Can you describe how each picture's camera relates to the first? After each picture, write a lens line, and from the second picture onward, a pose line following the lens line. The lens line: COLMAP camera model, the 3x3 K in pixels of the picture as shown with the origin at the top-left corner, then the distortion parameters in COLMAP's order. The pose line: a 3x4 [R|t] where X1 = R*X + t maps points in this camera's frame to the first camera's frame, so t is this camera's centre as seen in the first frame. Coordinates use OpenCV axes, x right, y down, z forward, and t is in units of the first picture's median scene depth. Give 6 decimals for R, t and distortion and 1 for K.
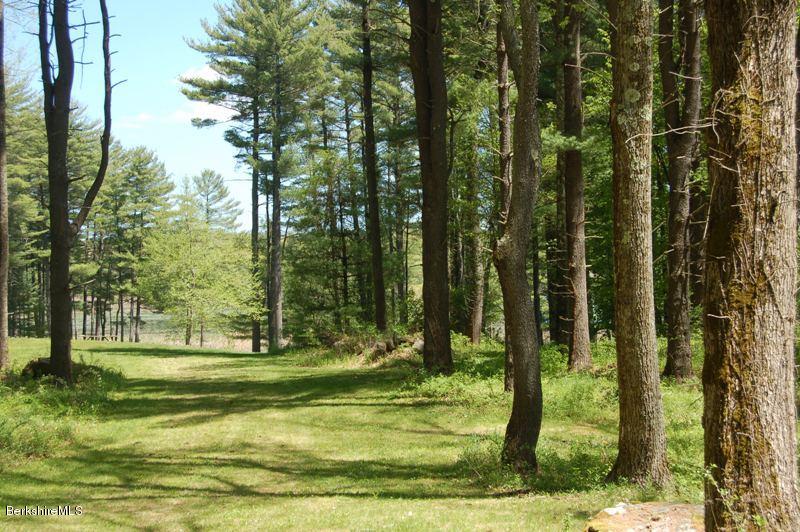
lens RADIAL K [[1403.8, 0, 400.0], [0, 1403.8, 266.0], [0, 0, 1]] dist [-0.039417, -0.041269]
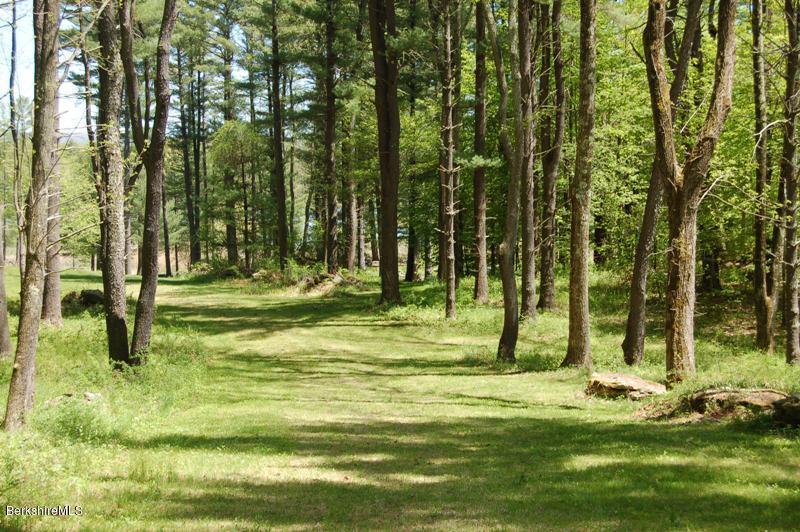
lens RADIAL K [[1403.8, 0, 400.0], [0, 1403.8, 266.0], [0, 0, 1]] dist [-0.039417, -0.041269]
pose [[0.982641, 0.005513, 0.185438, -0.273791], [-0.017721, 0.997777, 0.064239, -0.071774], [-0.184671, -0.066410, 0.980554, -0.568799]]
